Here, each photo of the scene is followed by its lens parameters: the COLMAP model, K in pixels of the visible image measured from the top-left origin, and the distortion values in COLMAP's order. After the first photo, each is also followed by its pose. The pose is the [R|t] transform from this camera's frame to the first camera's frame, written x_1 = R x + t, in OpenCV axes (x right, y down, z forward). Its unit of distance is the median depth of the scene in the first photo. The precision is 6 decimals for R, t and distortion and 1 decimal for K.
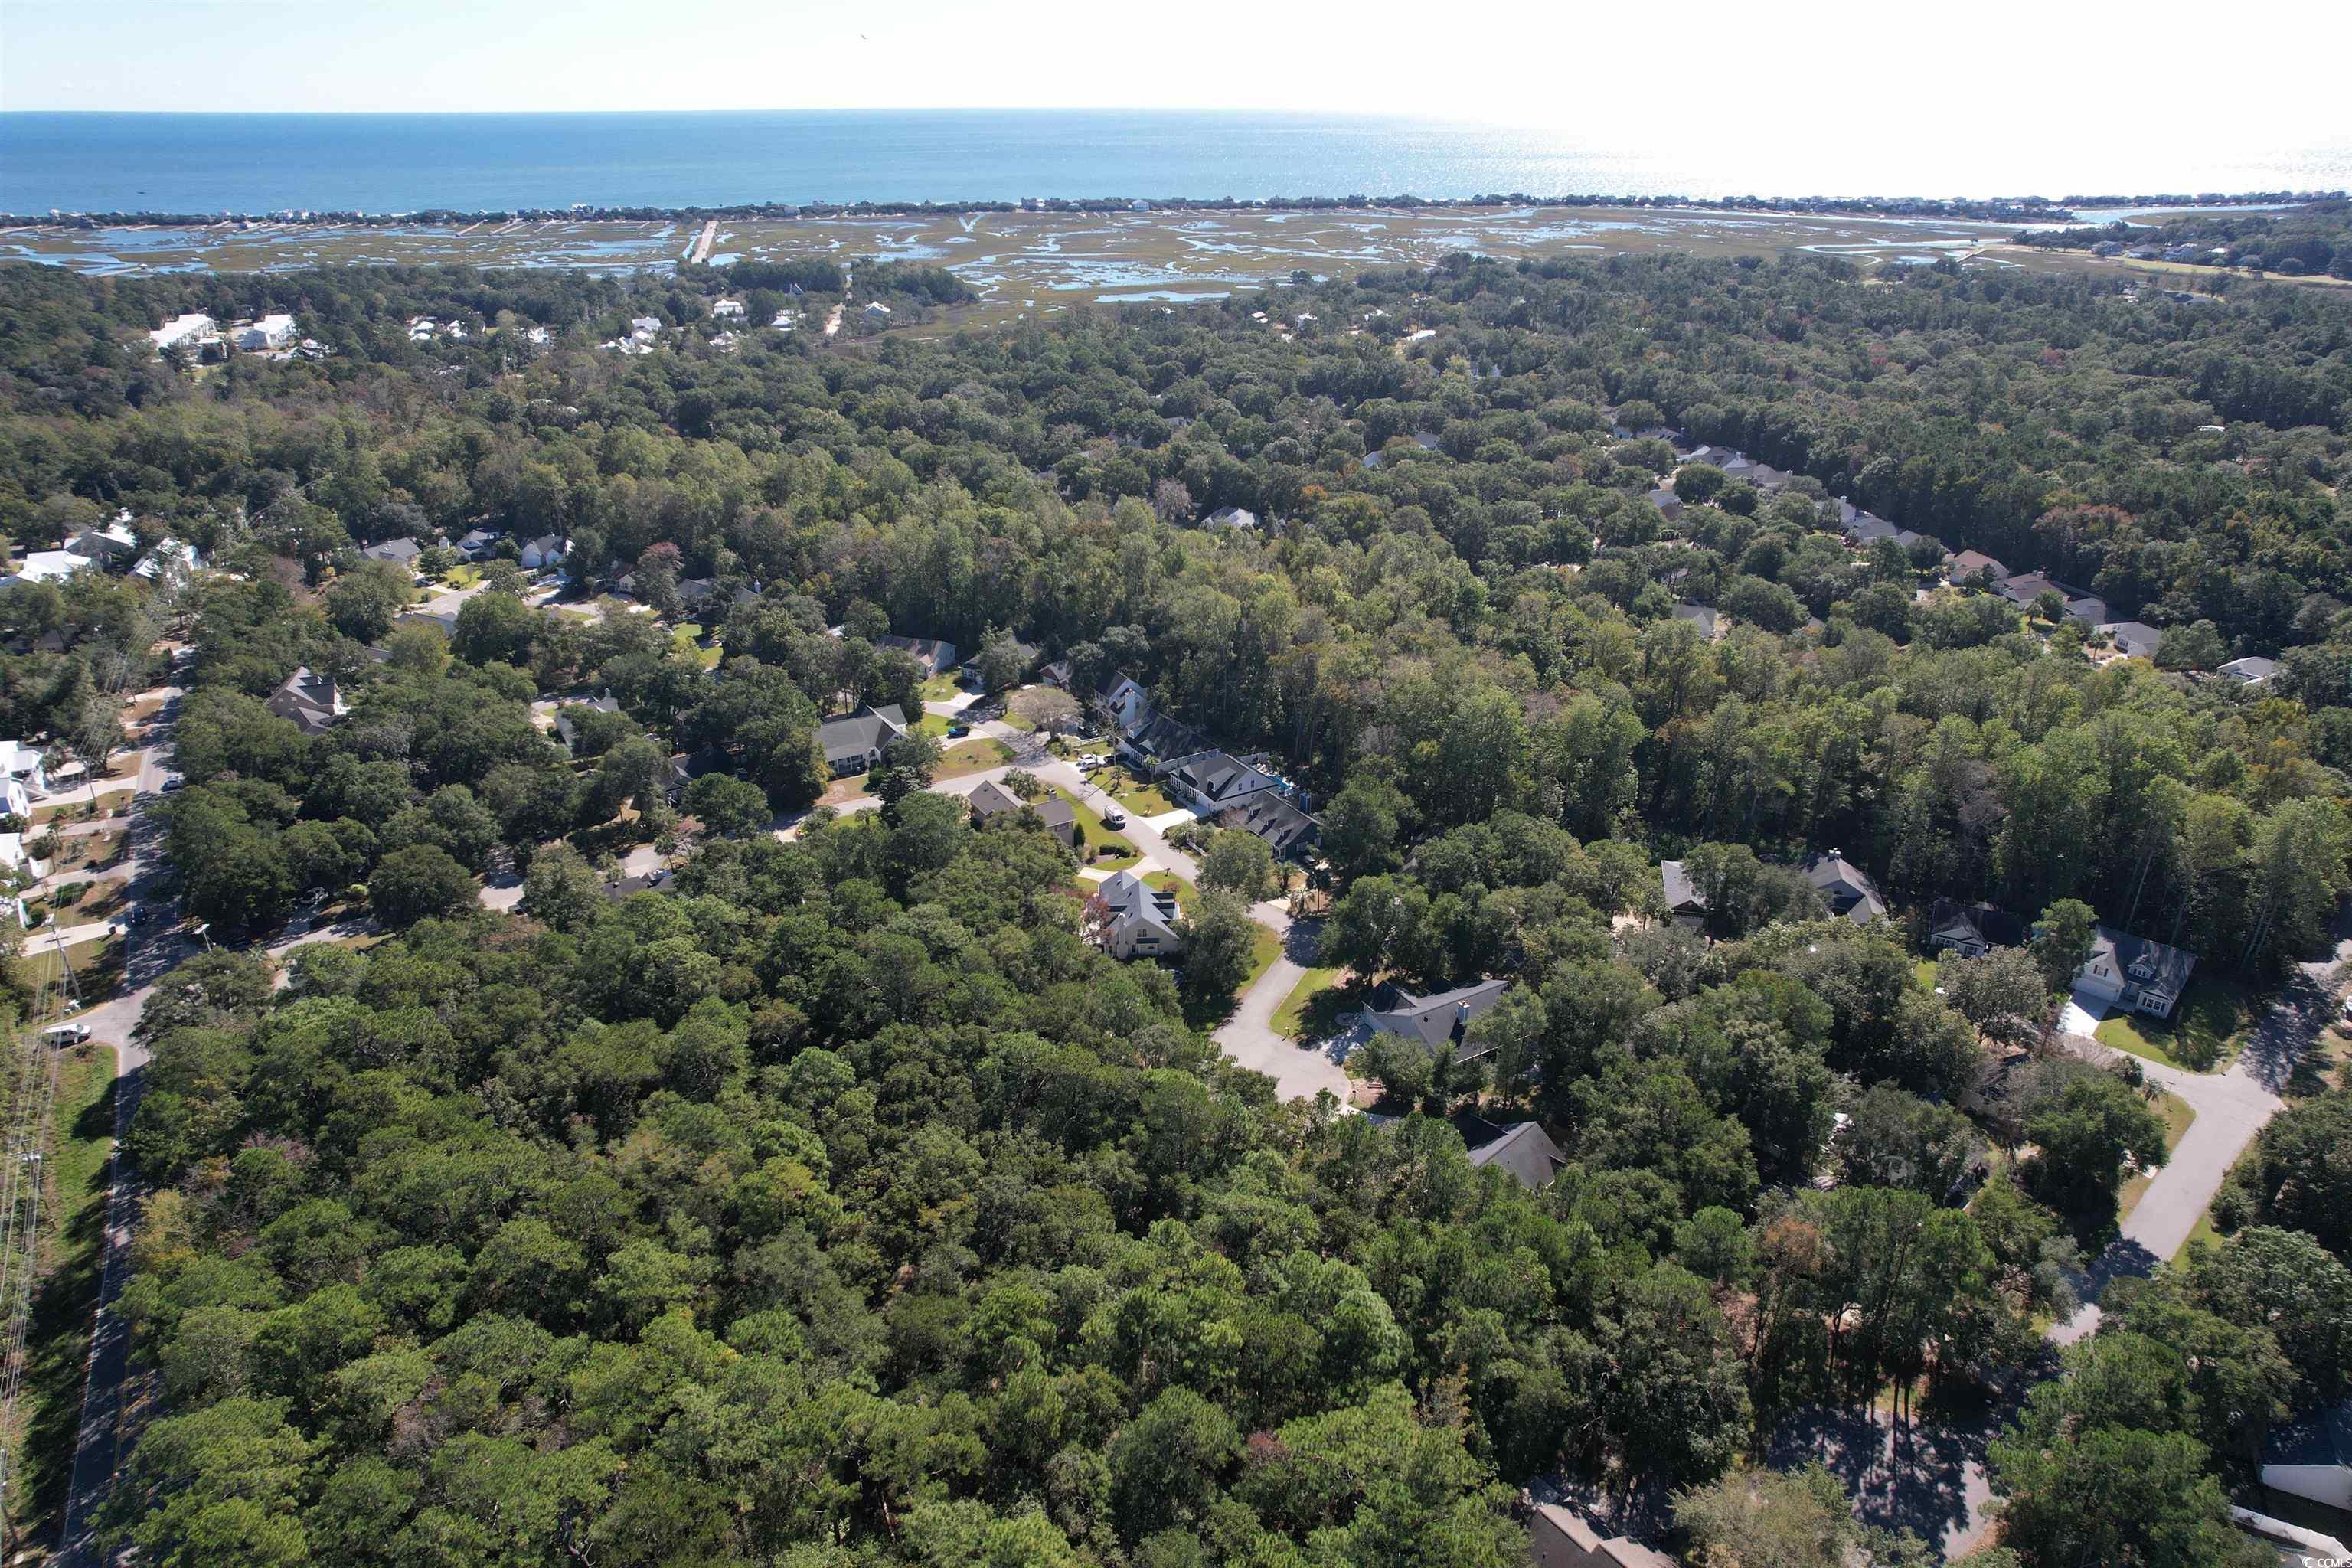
lens RADIAL K [[1499.0, 0, 1184.8], [0, 1499.0, 793.8], [0, 0, 1]] dist [-0.082216, 0.072020]
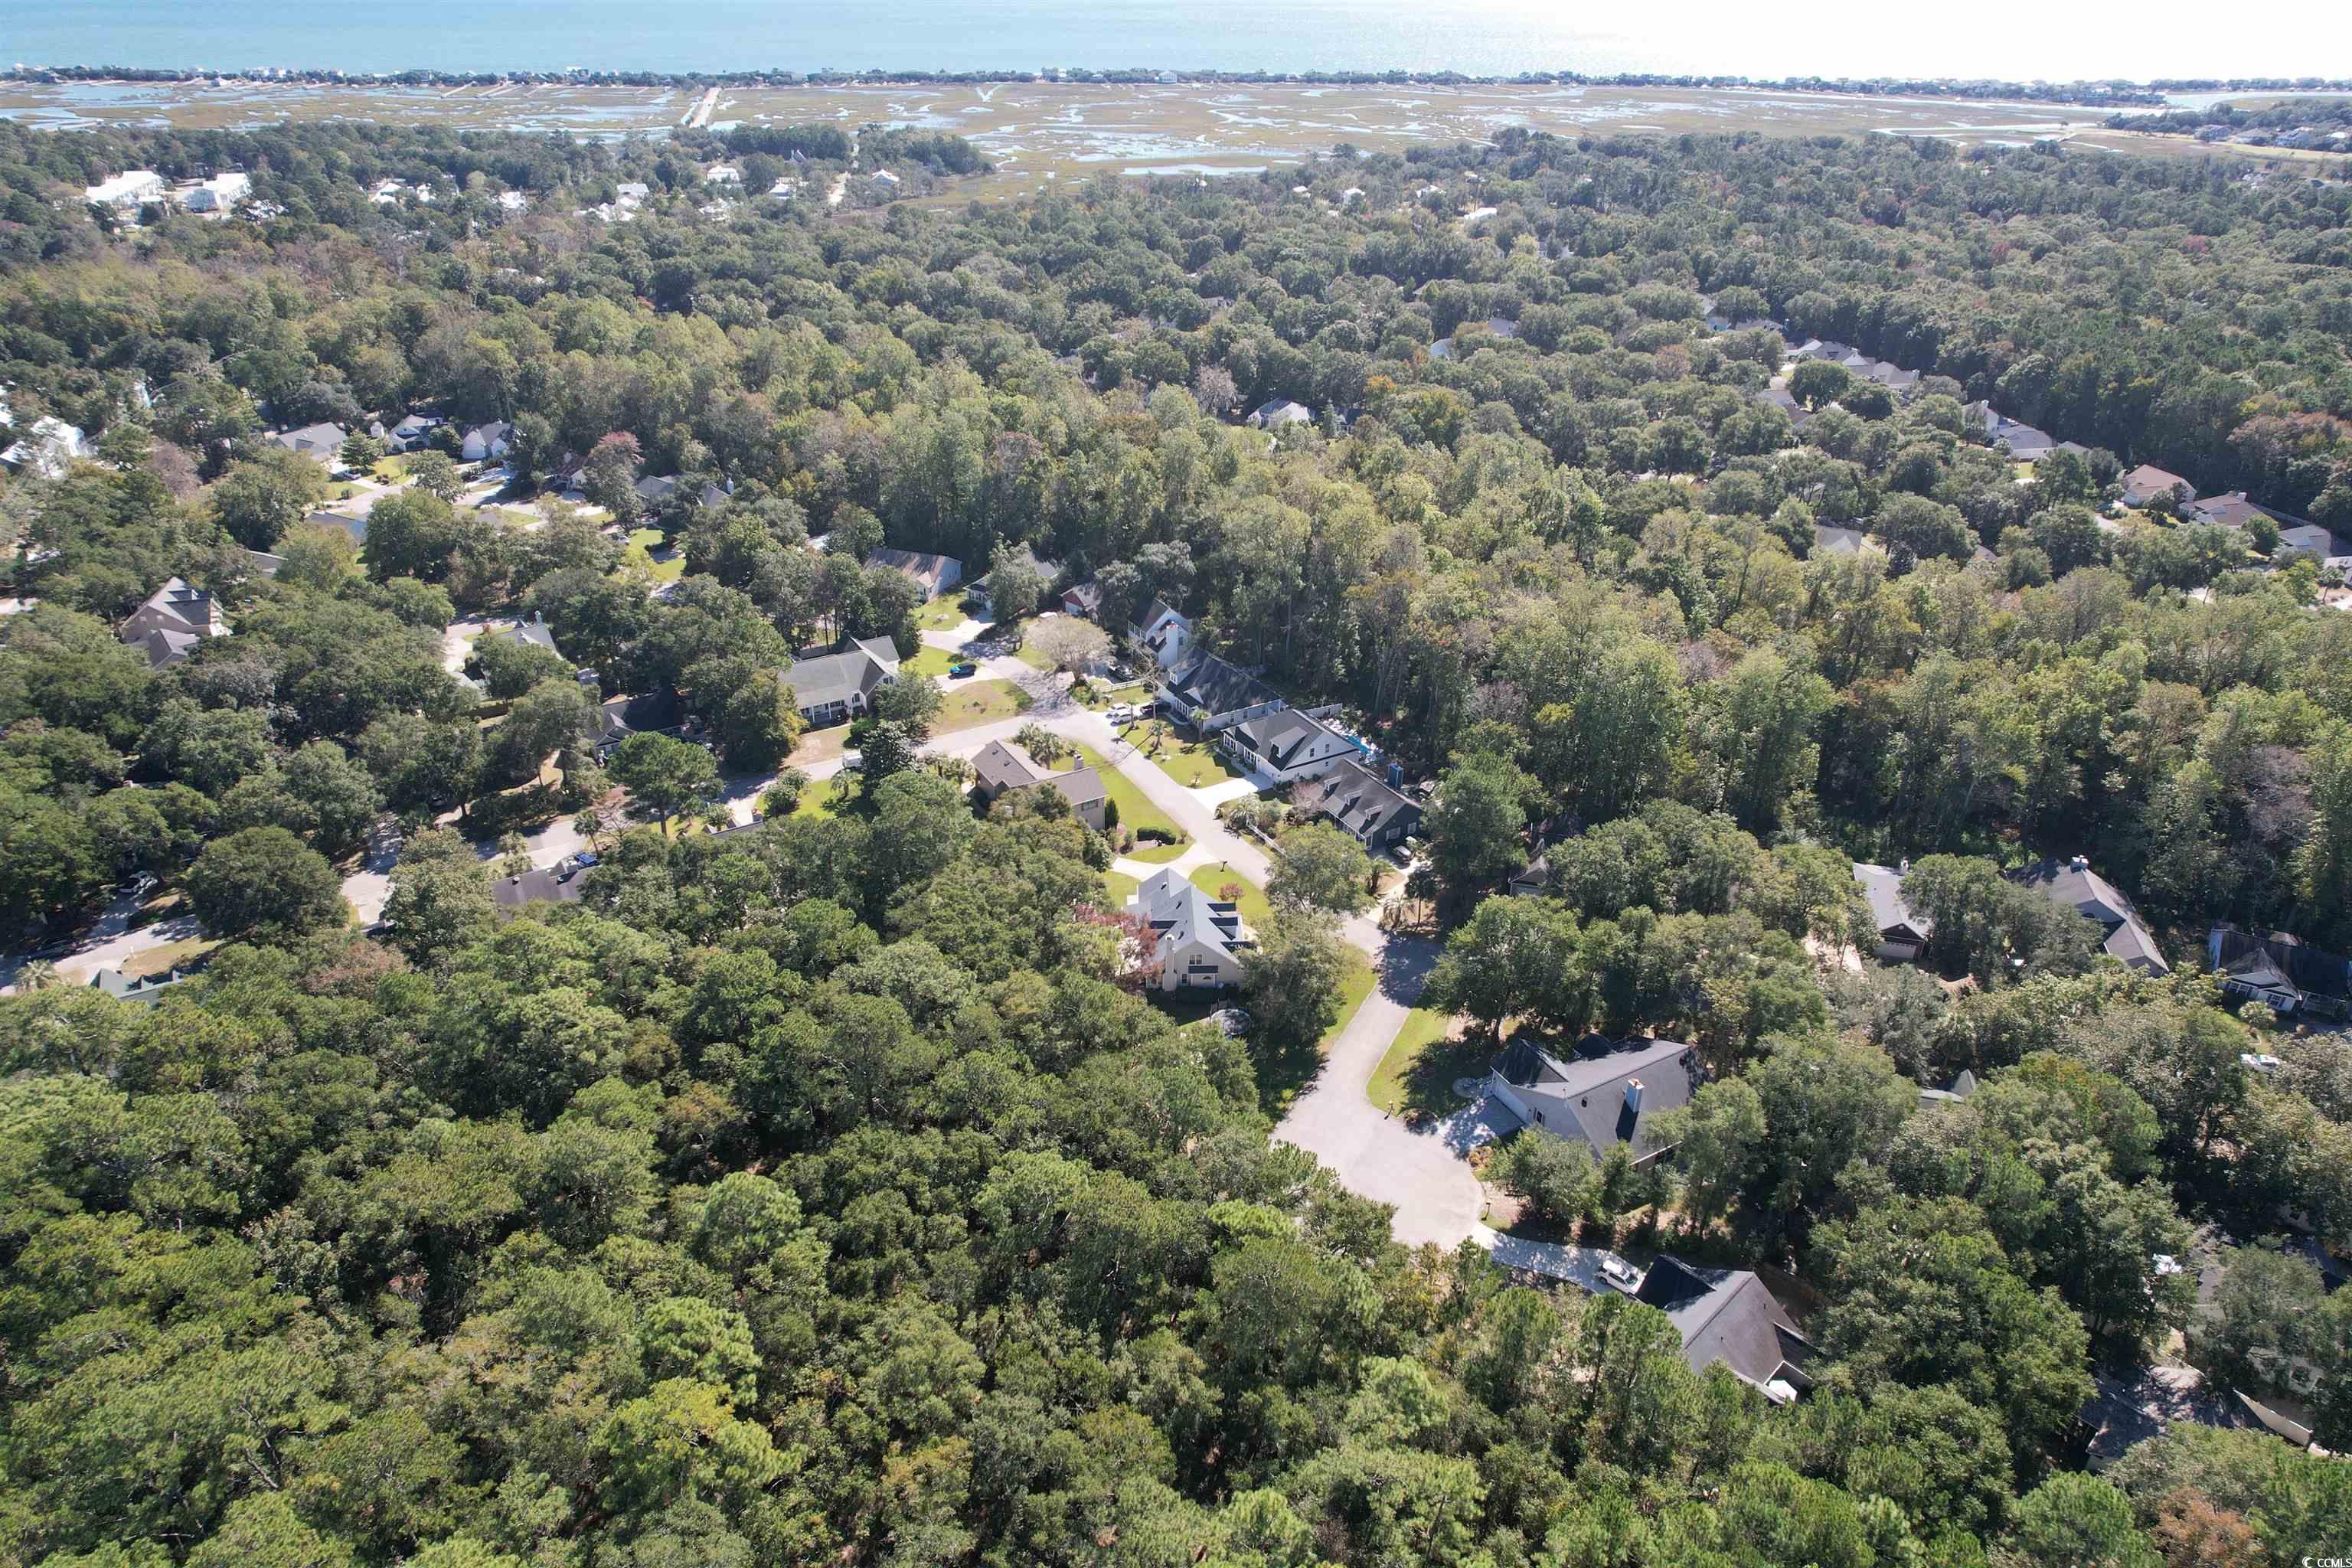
lens RADIAL K [[1499.0, 0, 1184.8], [0, 1499.0, 793.8], [0, 0, 1]] dist [-0.082216, 0.072020]
pose [[0.999818, 0.017380, -0.007896, -0.020890], [-0.016806, 0.997562, 0.067728, -0.030462], [0.009054, -0.067583, 0.997673, 0.170959]]
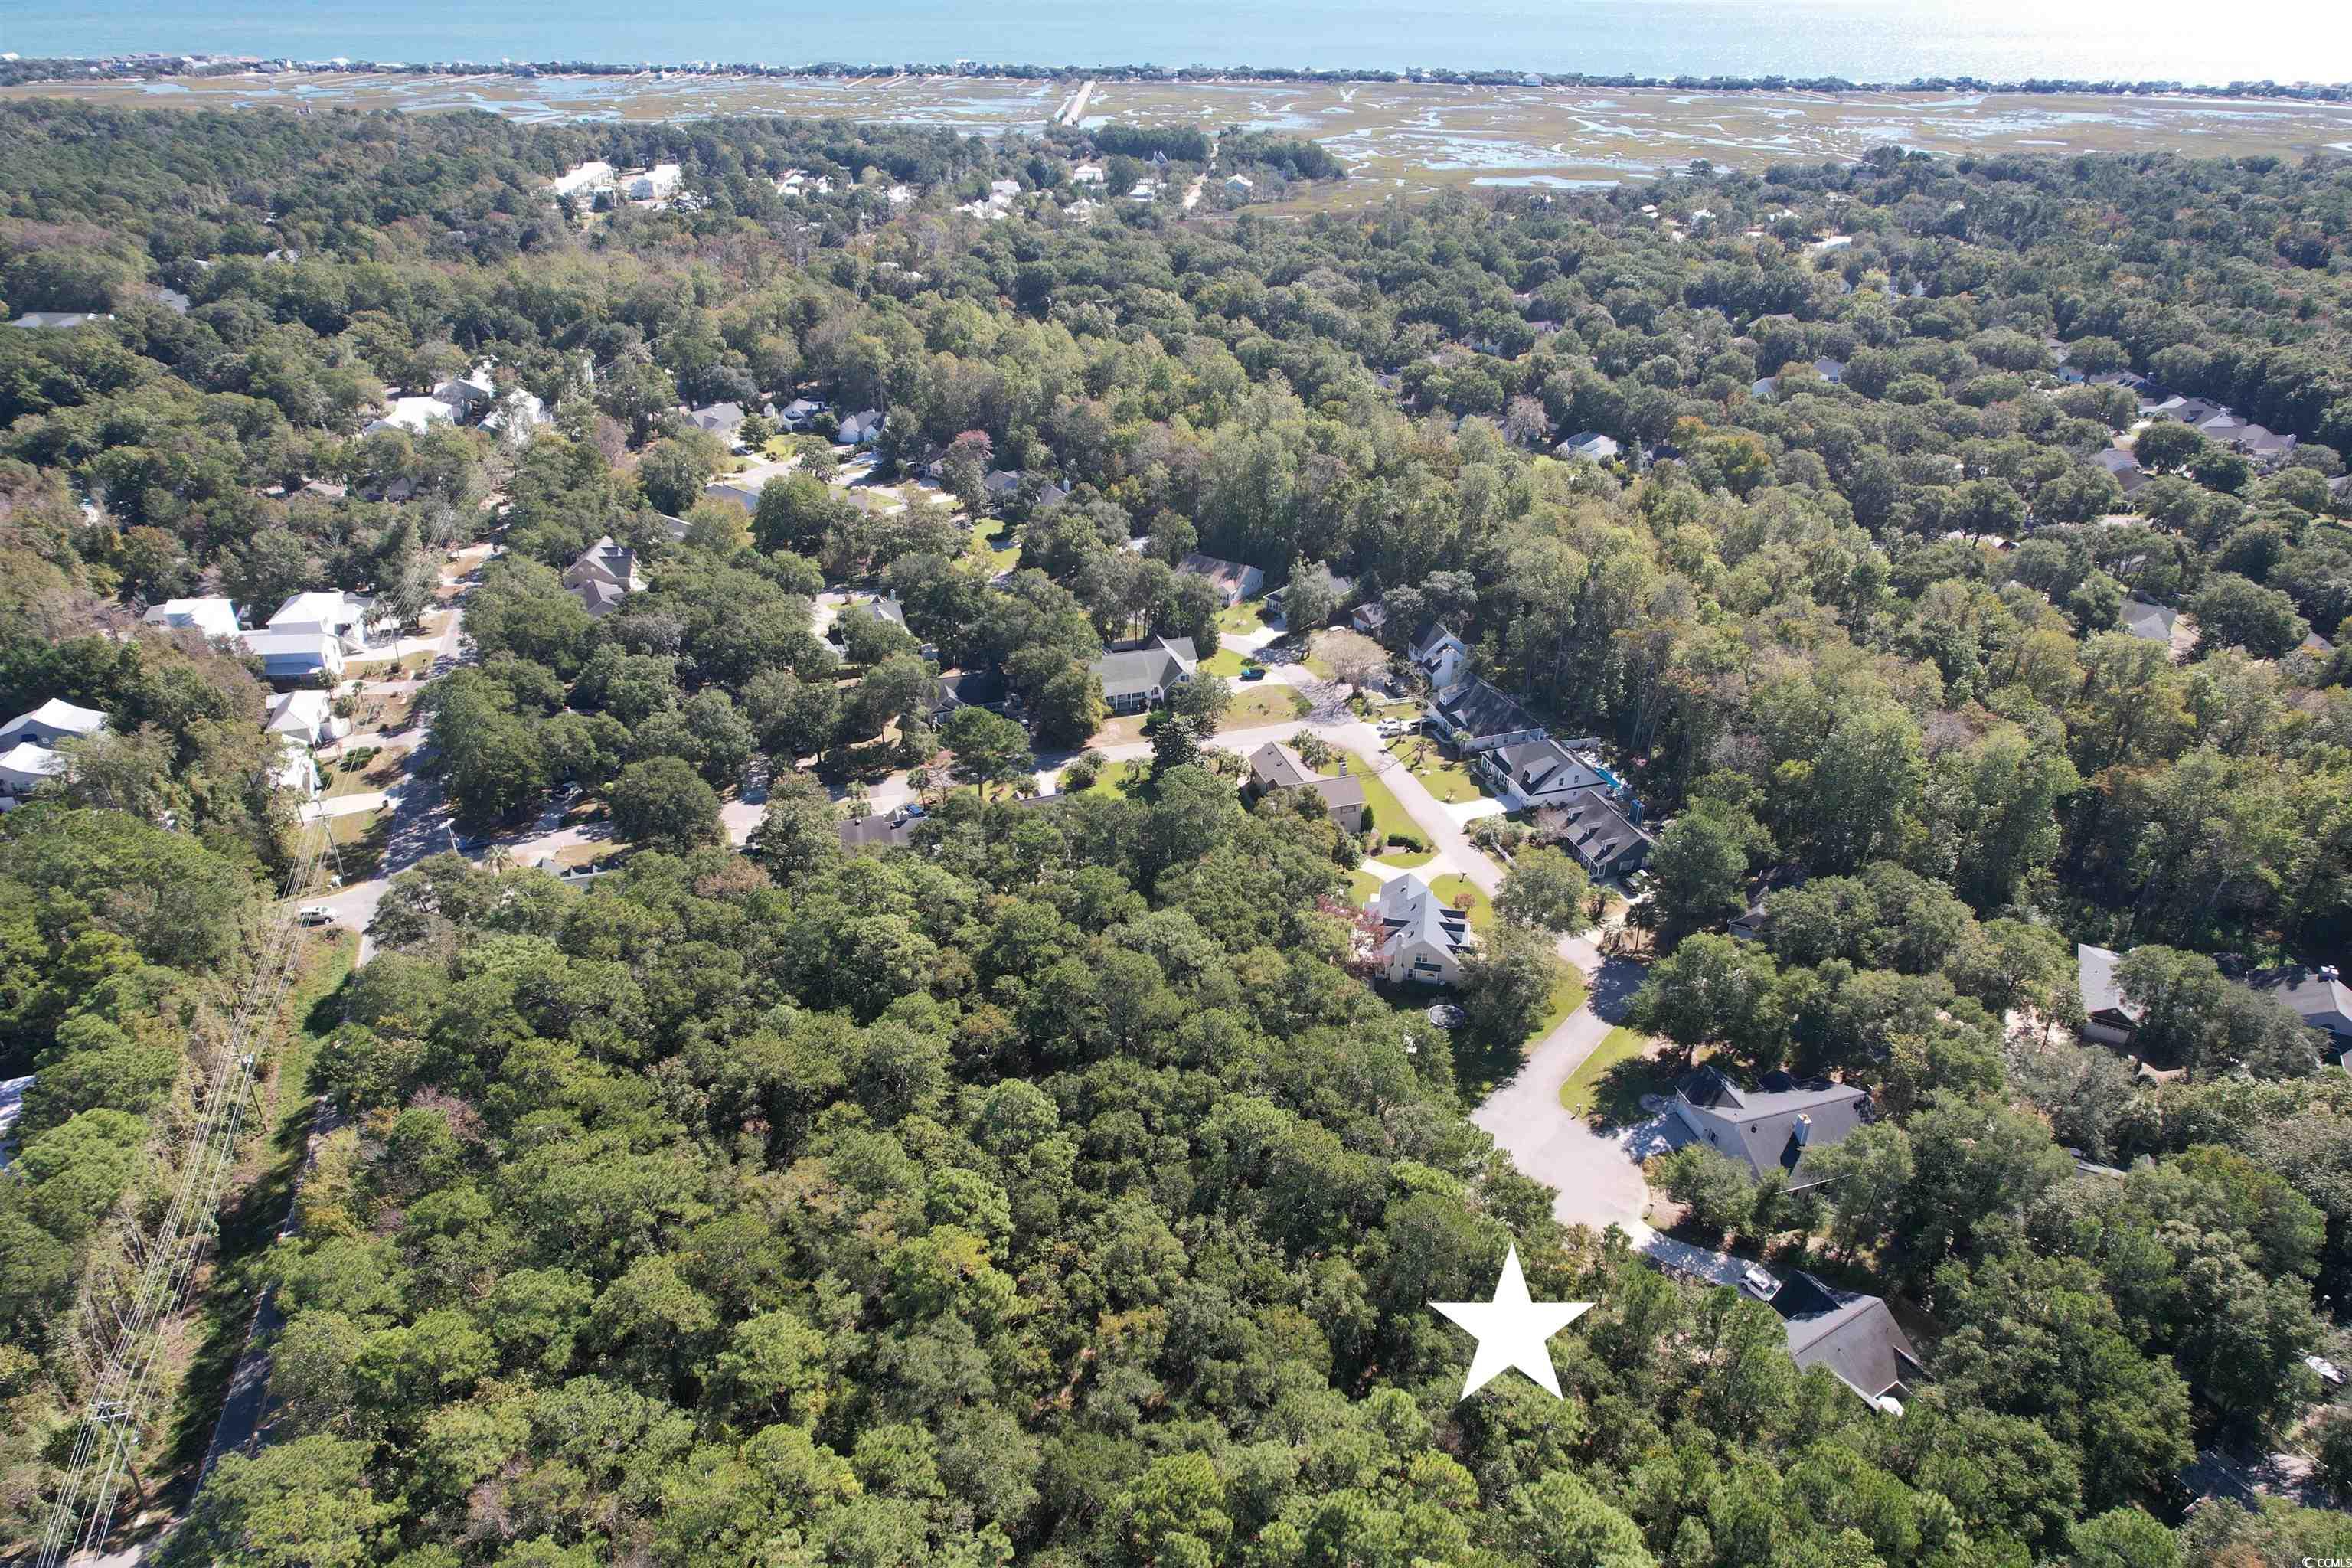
lens RADIAL K [[1499.0, 0, 1184.8], [0, 1499.0, 793.8], [0, 0, 1]] dist [-0.082216, 0.072020]
pose [[0.971628, 0.120862, -0.203304, 0.001323], [-0.105060, 0.990667, 0.086837, -0.042339], [0.211901, -0.063014, 0.975257, 0.099231]]
